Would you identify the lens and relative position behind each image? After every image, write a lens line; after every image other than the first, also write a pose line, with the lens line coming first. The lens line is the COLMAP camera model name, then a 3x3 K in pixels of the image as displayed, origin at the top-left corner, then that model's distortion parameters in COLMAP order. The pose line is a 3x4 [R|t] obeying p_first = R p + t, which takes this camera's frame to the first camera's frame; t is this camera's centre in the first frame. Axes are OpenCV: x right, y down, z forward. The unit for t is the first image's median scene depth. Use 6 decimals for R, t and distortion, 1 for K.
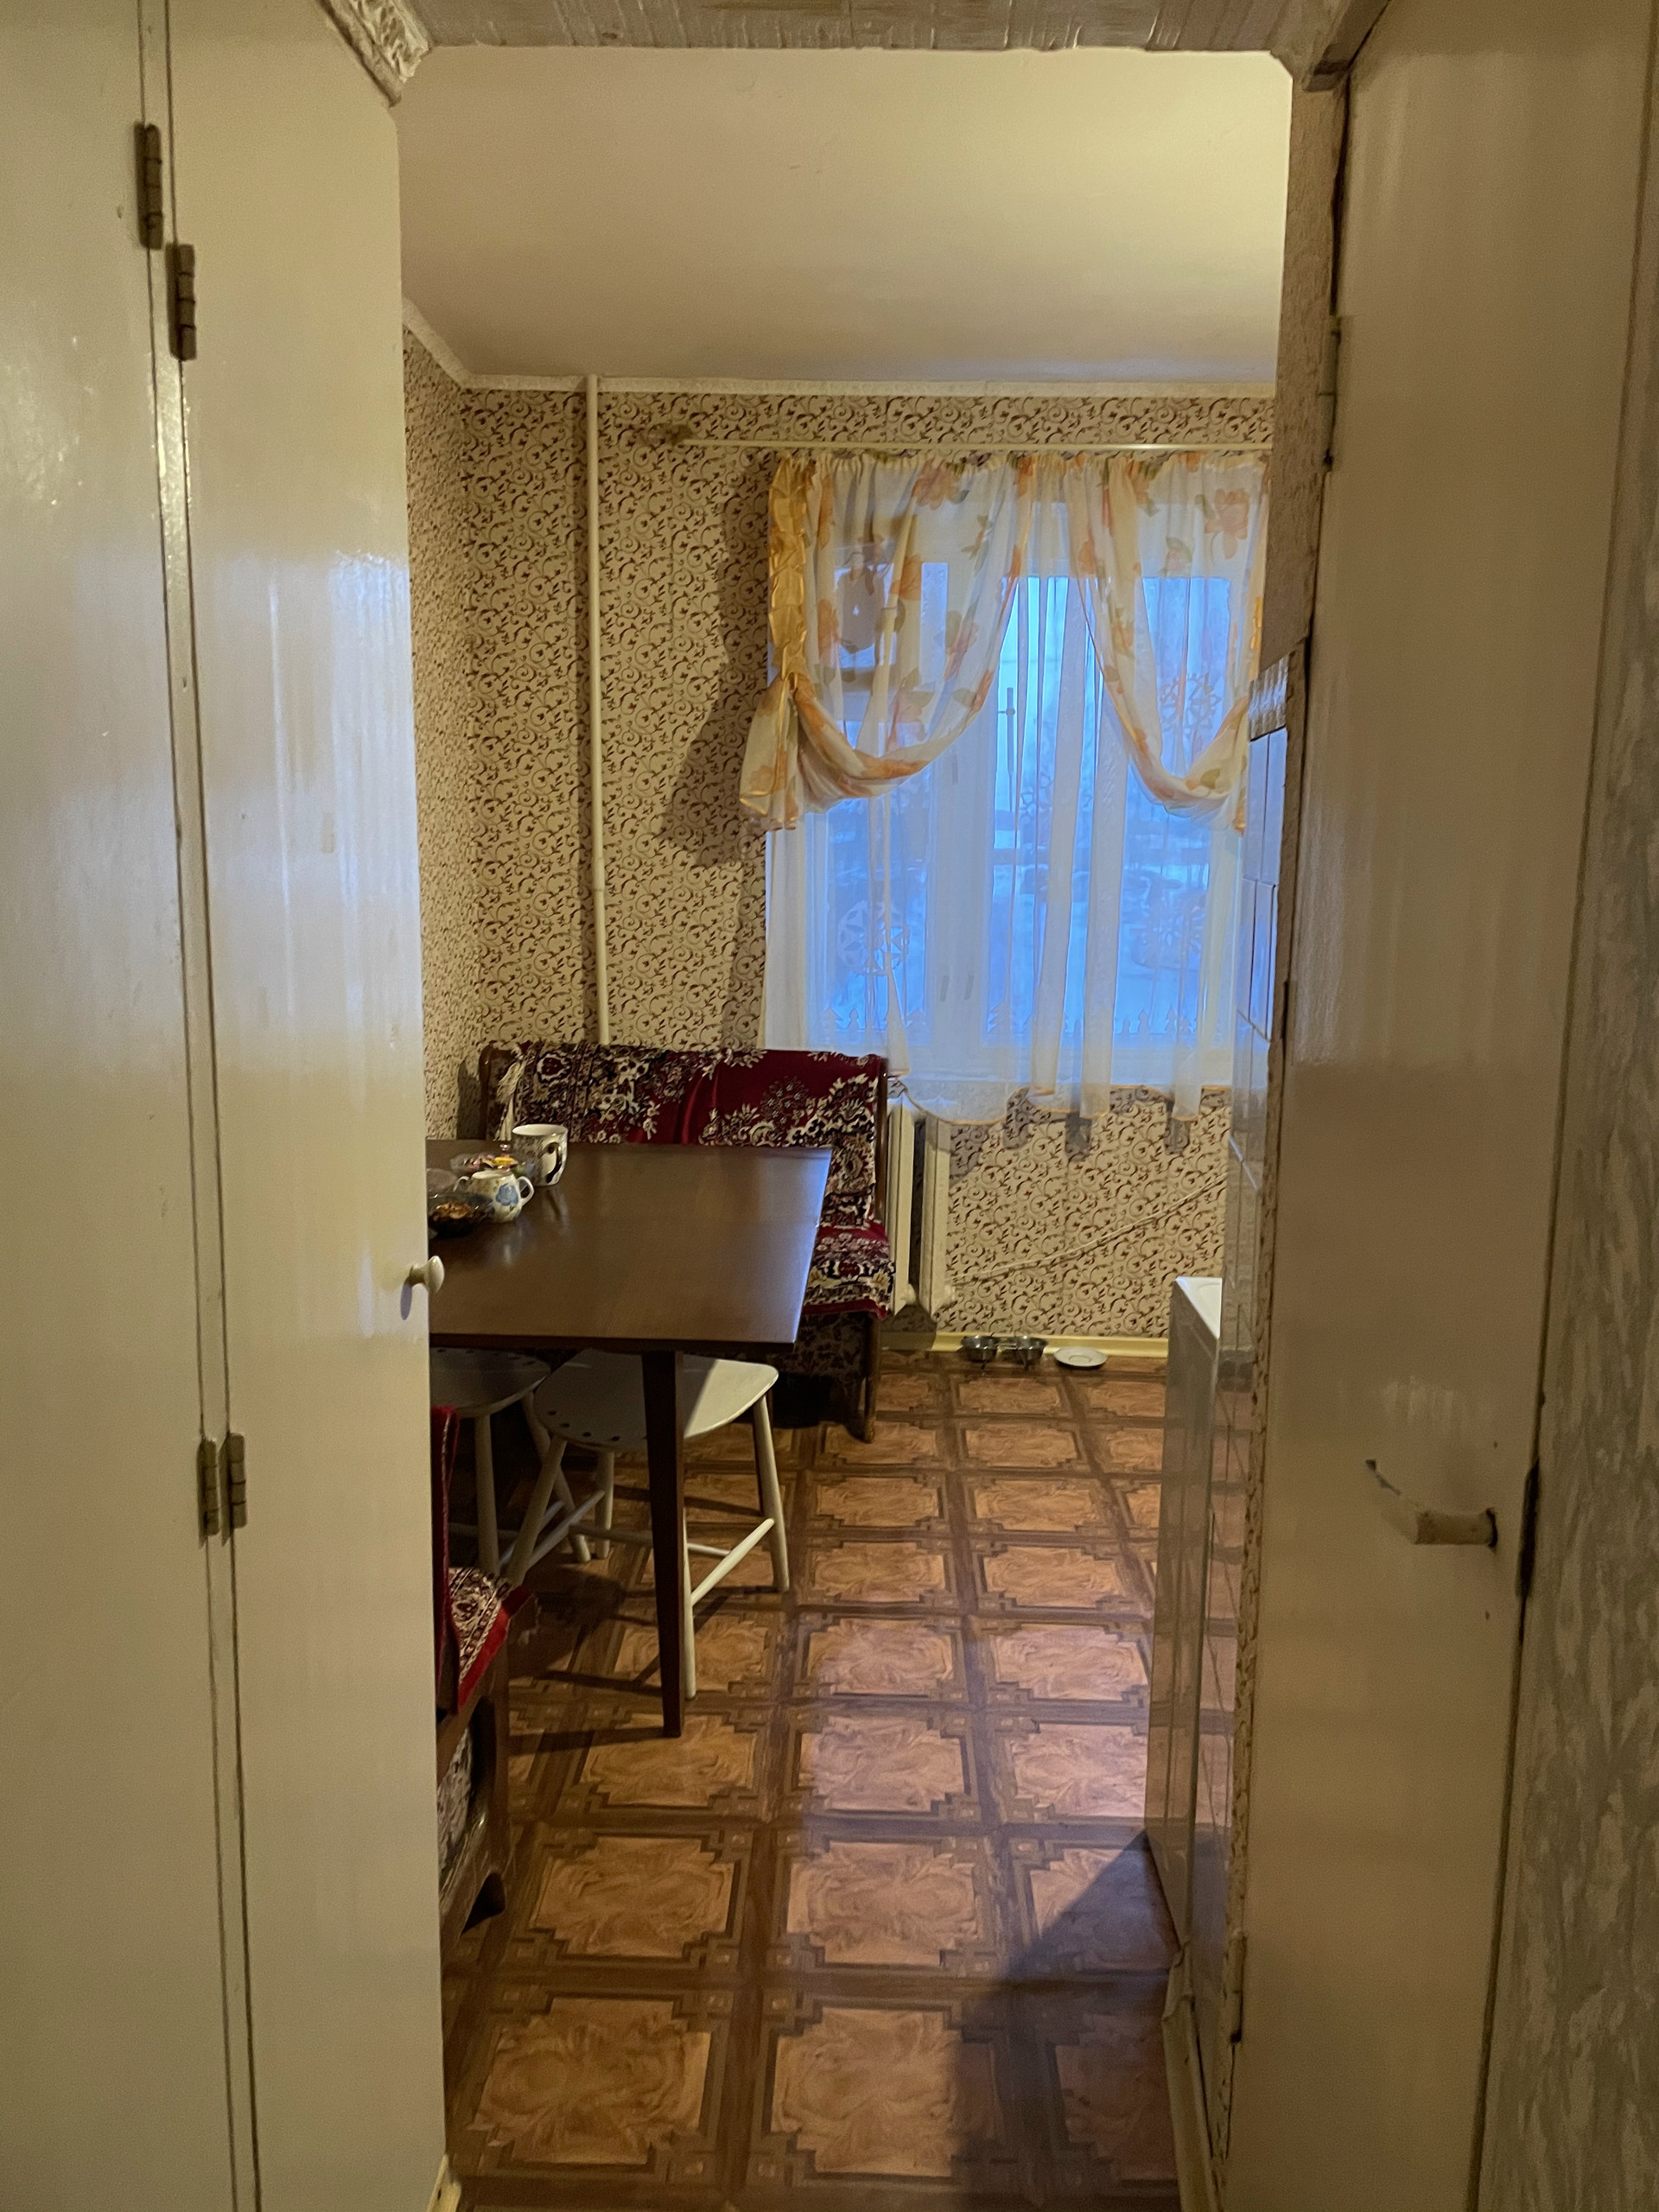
lens RADIAL K [[1703.3, 0, 829.4], [0, 1703.3, 1101.8], [0, 0, 1]] dist [0.041784, 0.000482]
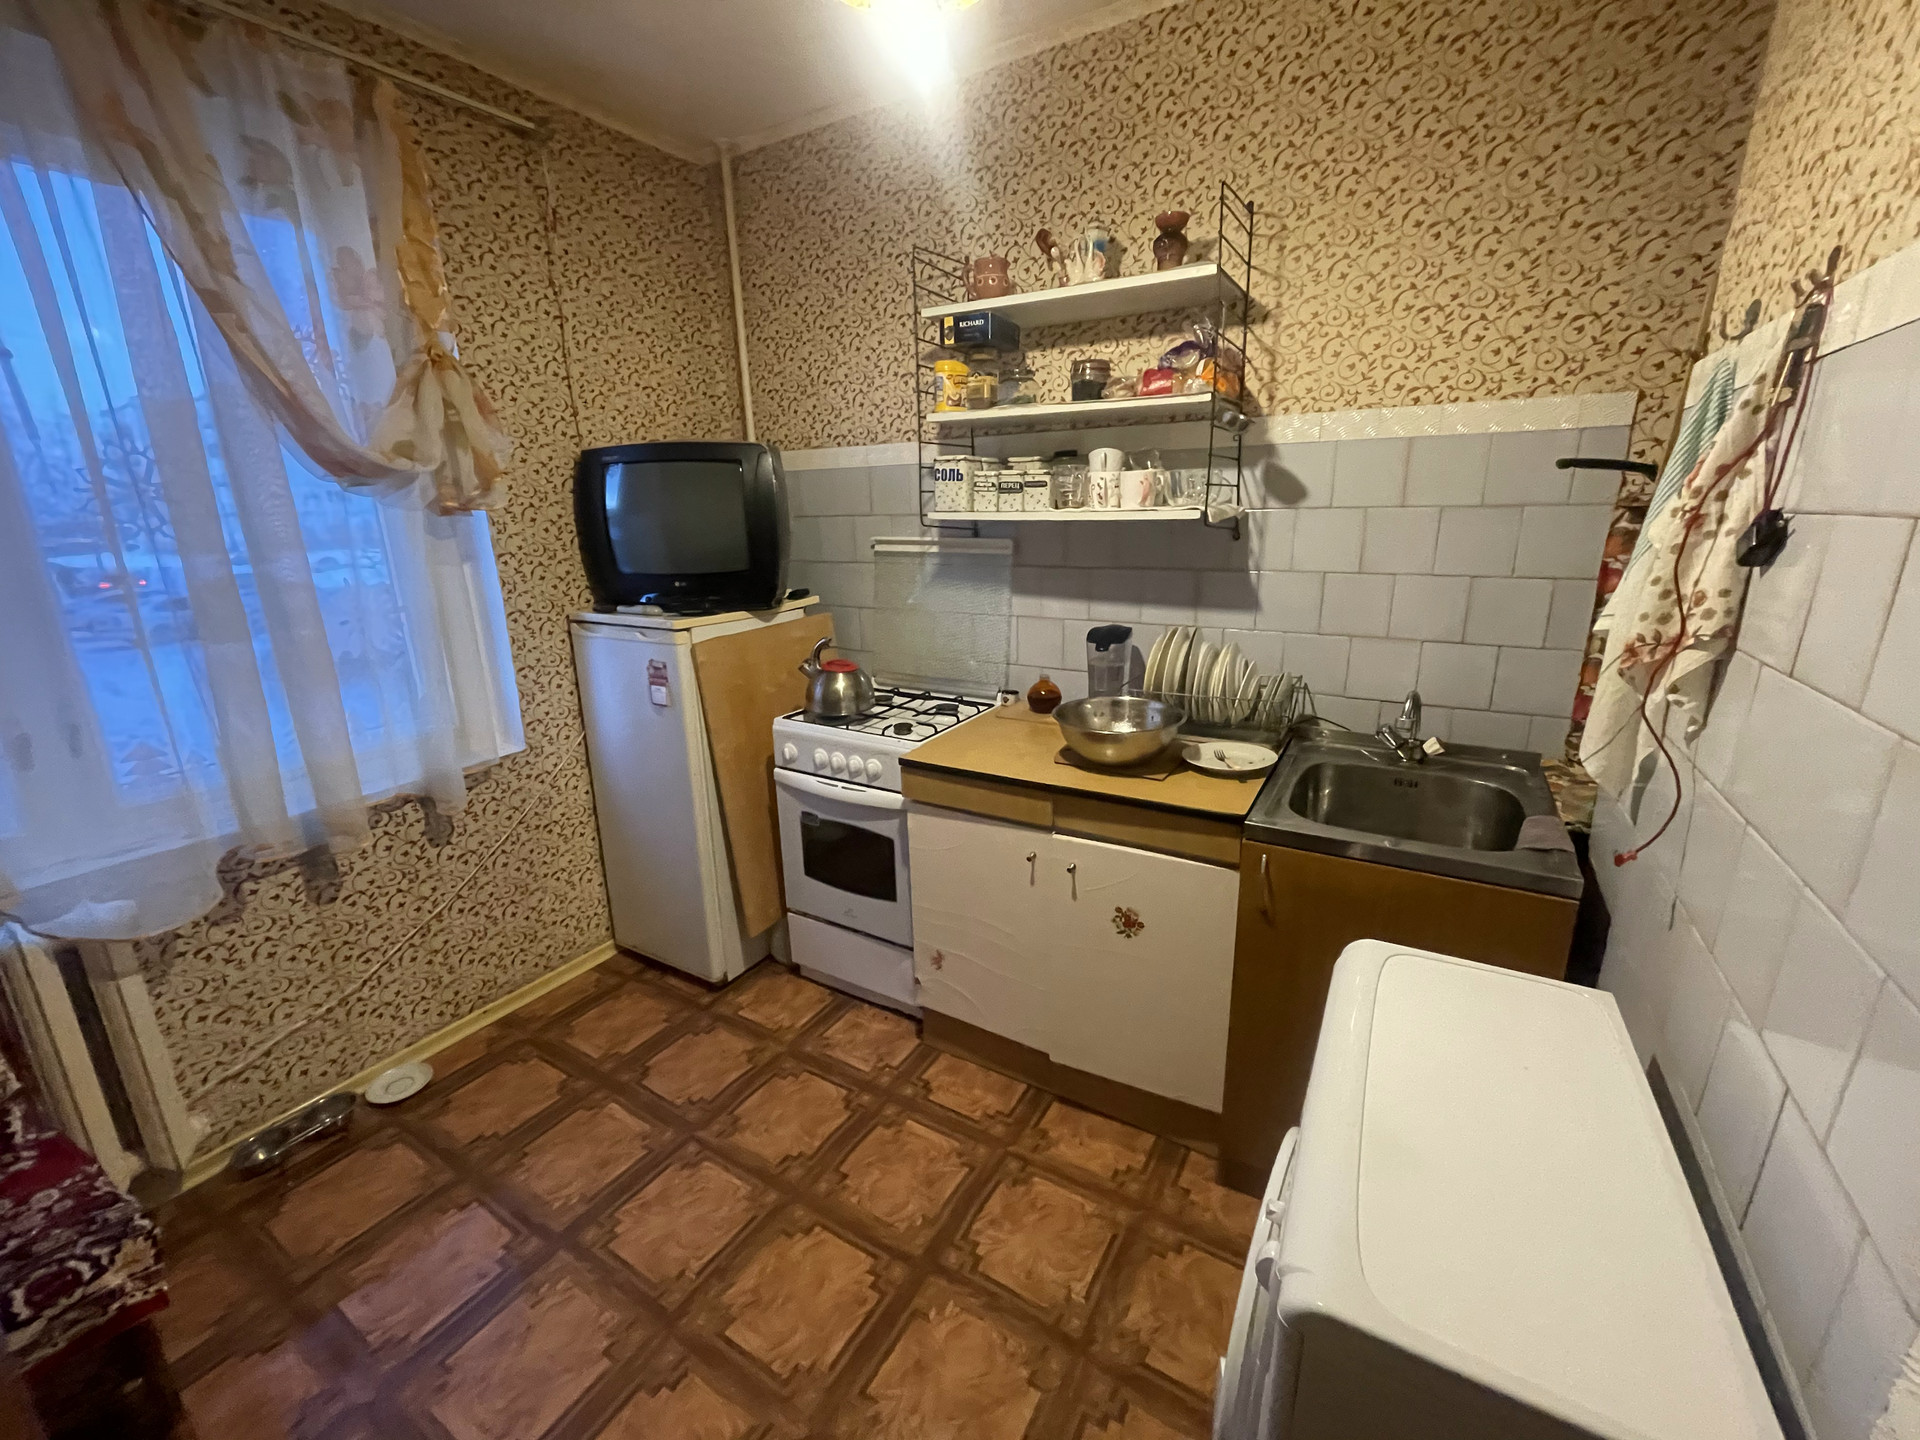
lens RADIAL K [[776.4, 0, 959.4], [0, 776.4, 717.6], [0, 0, 1]] dist [-0.002980, 0.000149]
pose [[0.489678, -0.255779, 0.833542, -0.006689], [0.170237, 0.965651, 0.196309, -0.082194], [-0.855122, 0.045771, 0.516402, 0.537926]]
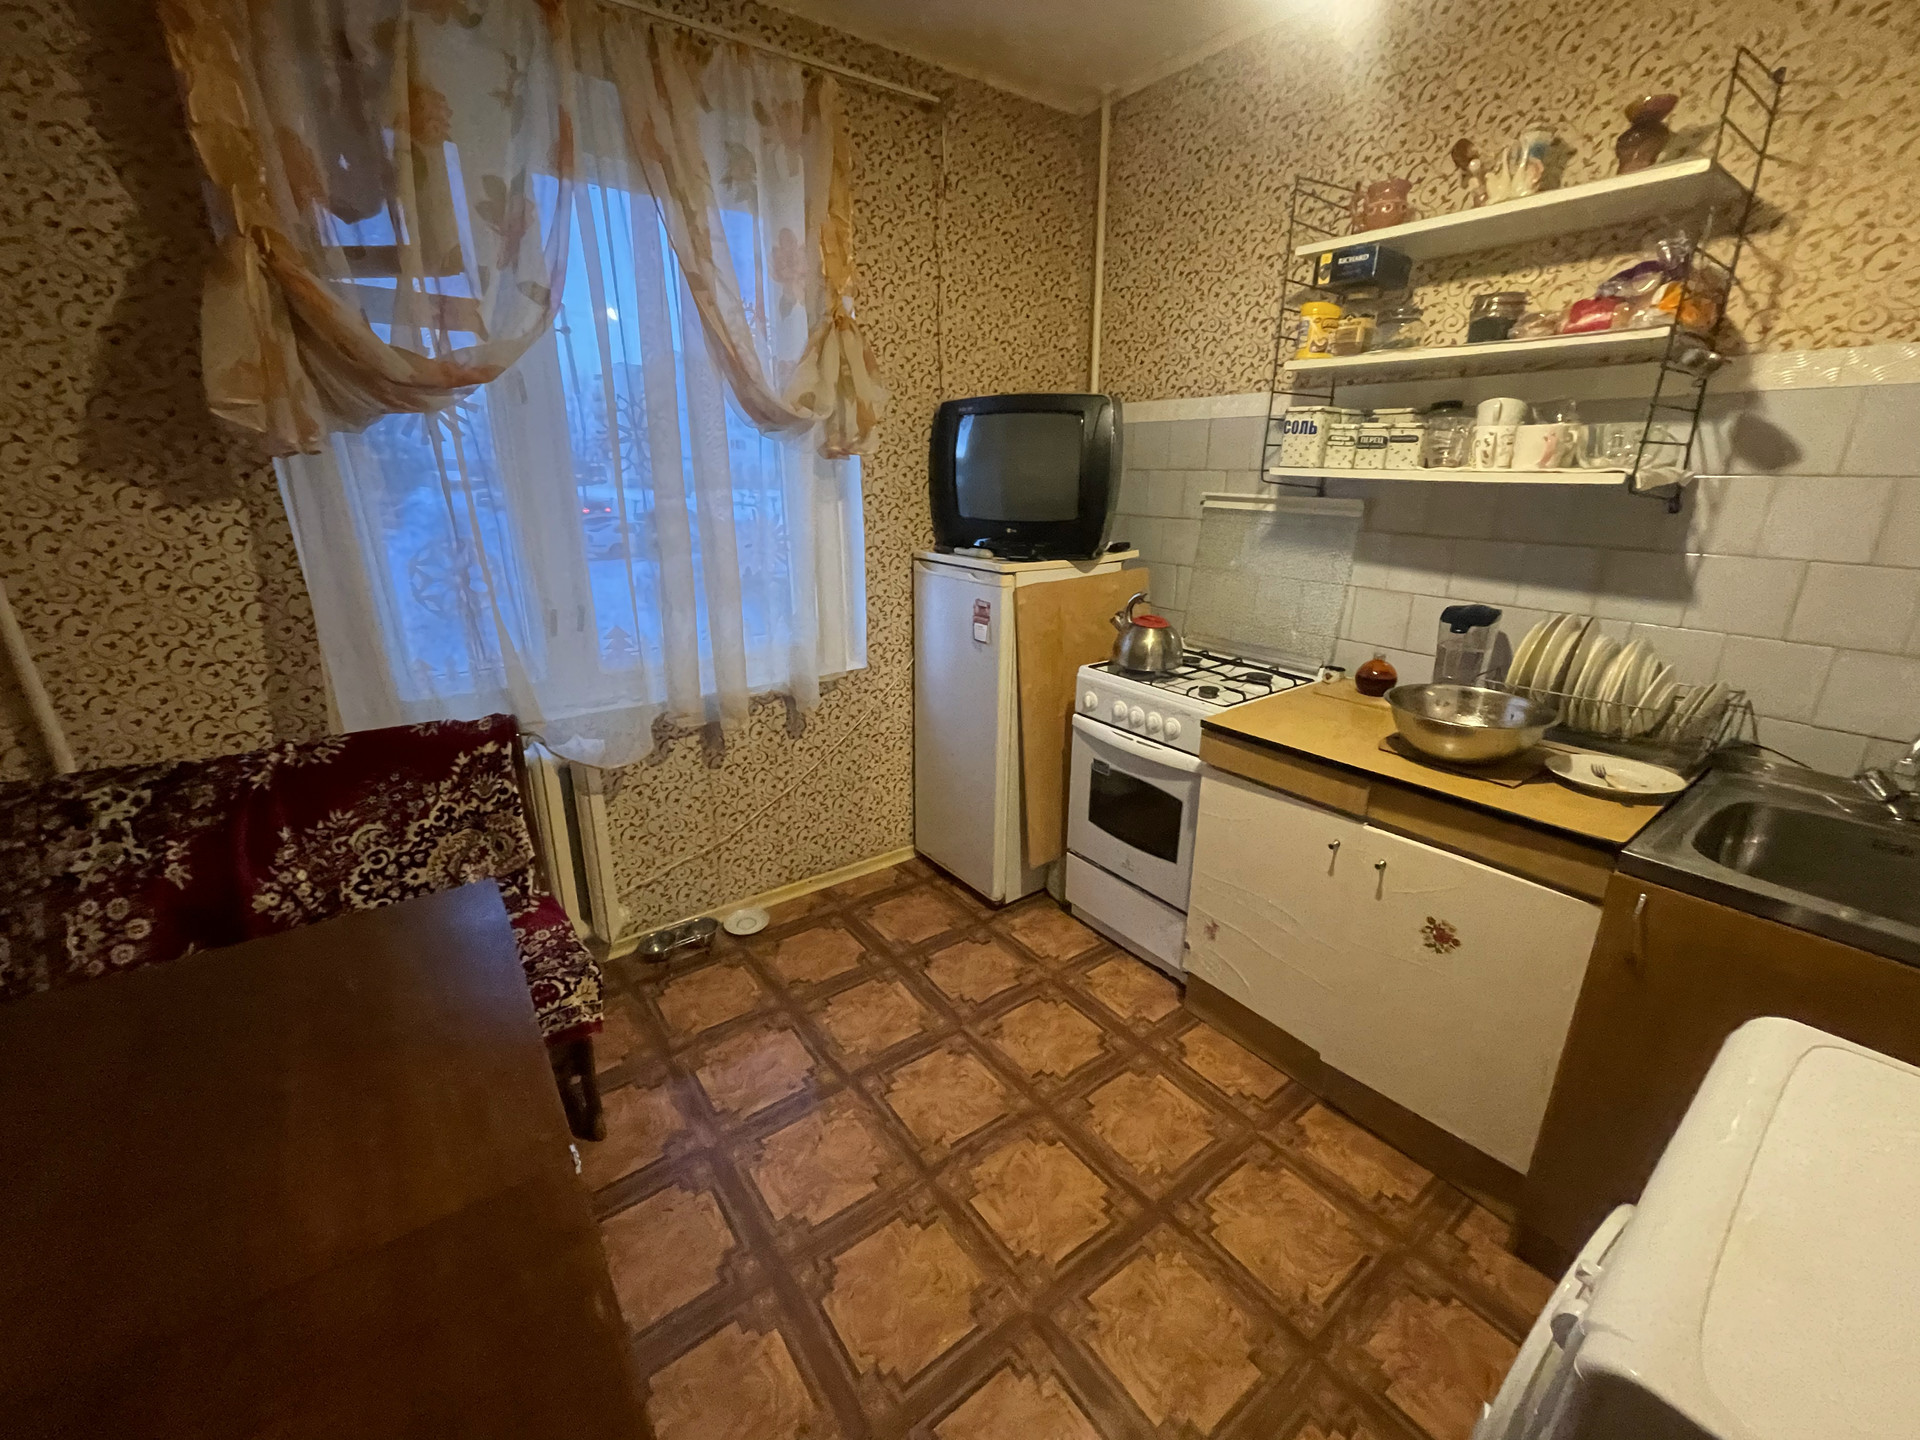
lens RADIAL K [[773.3, 0, 957.8], [0, 773.3, 717.3], [0, 0, 1]] dist [-0.002669, 0.000676]
pose [[0.788292, -0.203738, 0.580591, -0.019559], [0.109812, 0.975024, 0.193054, -0.079073], [-0.605423, -0.088427, 0.790977, 0.536932]]
